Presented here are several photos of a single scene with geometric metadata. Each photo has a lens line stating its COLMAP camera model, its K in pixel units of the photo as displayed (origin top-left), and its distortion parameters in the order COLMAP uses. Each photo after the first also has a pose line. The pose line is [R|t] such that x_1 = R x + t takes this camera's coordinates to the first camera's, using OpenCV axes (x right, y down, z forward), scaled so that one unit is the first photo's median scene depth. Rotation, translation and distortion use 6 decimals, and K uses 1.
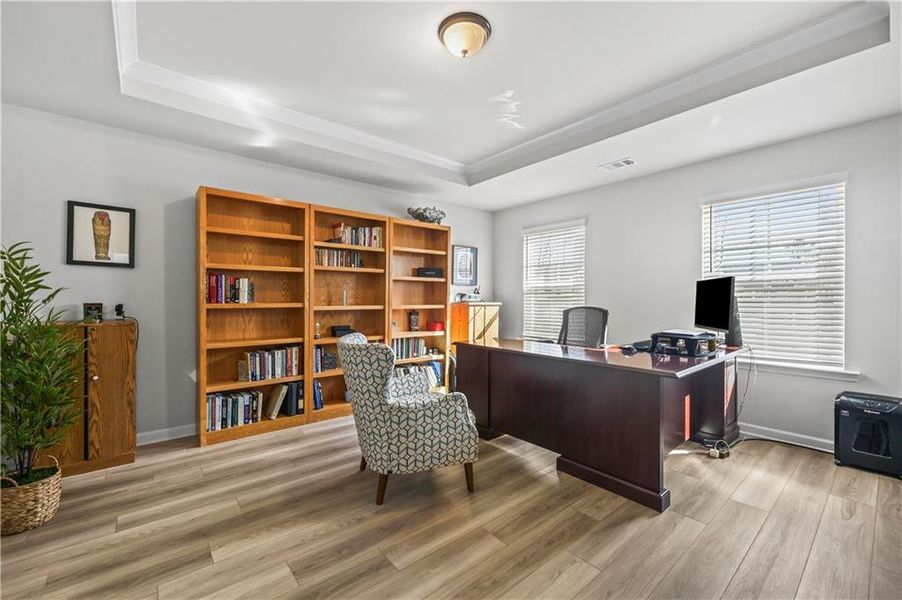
lens RADIAL K [[364.5, 0, 458.1], [0, 364.5, 299.1], [0, 0, 1]] dist [0.013757, -0.000565]
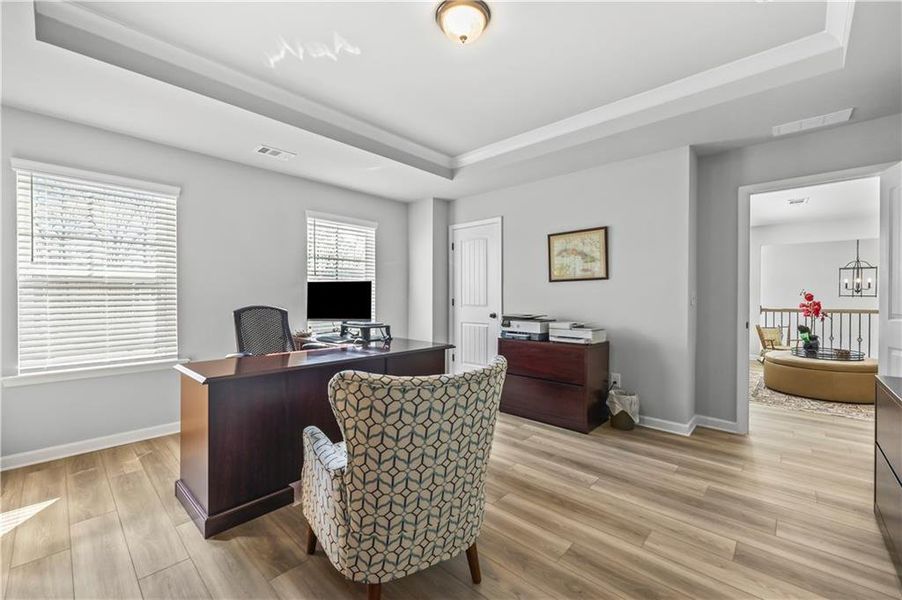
lens RADIAL K [[364.5, 0, 459.5], [0, 364.5, 298.2], [0, 0, 1]] dist [0.013757, -0.000565]
pose [[-0.120184, -0.007295, 0.992725, -0.557682], [0.003193, 0.999965, 0.007735, -0.006000], [-0.992746, 0.004099, -0.120157, 0.673548]]
